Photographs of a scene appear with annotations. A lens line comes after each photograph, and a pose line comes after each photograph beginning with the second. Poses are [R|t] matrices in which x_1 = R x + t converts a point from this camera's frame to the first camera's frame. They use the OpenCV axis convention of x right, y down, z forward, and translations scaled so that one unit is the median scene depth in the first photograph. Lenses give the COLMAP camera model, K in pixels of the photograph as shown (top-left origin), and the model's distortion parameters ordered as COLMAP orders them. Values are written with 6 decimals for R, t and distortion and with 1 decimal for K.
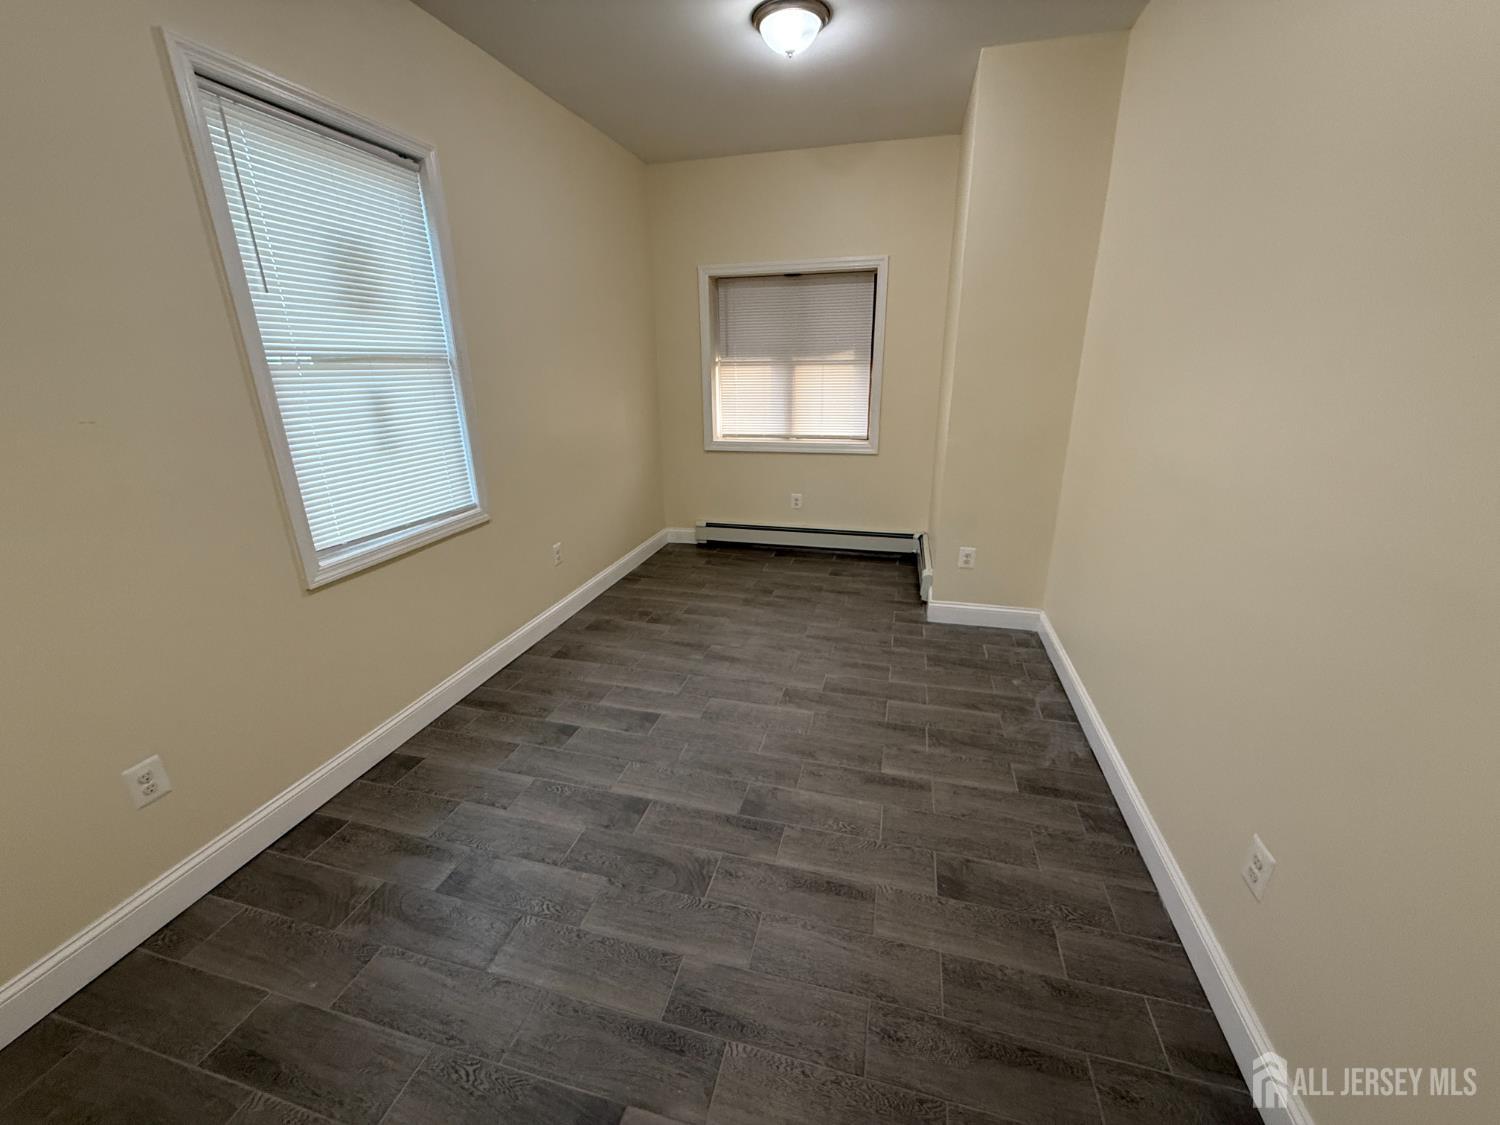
lens RADIAL K [[600.0, 0, 751.6], [0, 600.0, 559.6], [0, 0, 1]] dist [-0.000807, 0.000369]
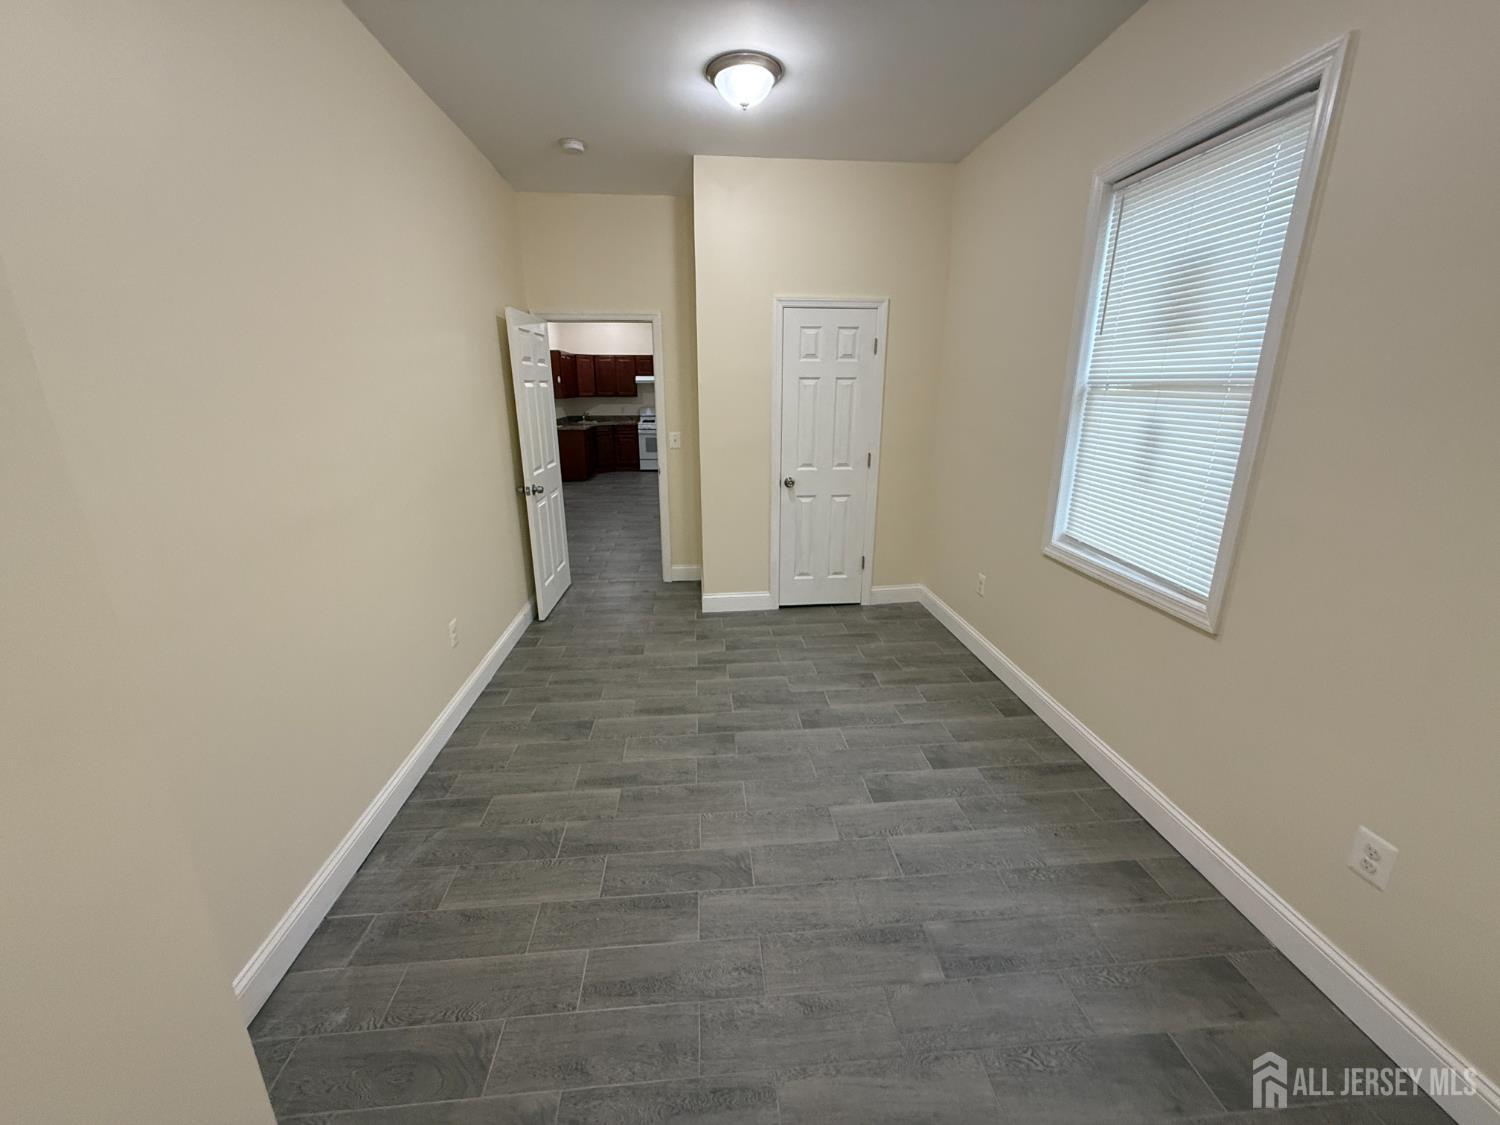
lens RADIAL K [[604.1, 0, 753.2], [0, 604.1, 566.8], [0, 0, 1]] dist [0.002855, -0.000052]
pose [[-0.943593, 0.108899, -0.312687, 0.277273], [-0.090951, 0.822793, 0.561017, -0.551291], [0.318371, 0.557811, -0.766477, 1.610676]]
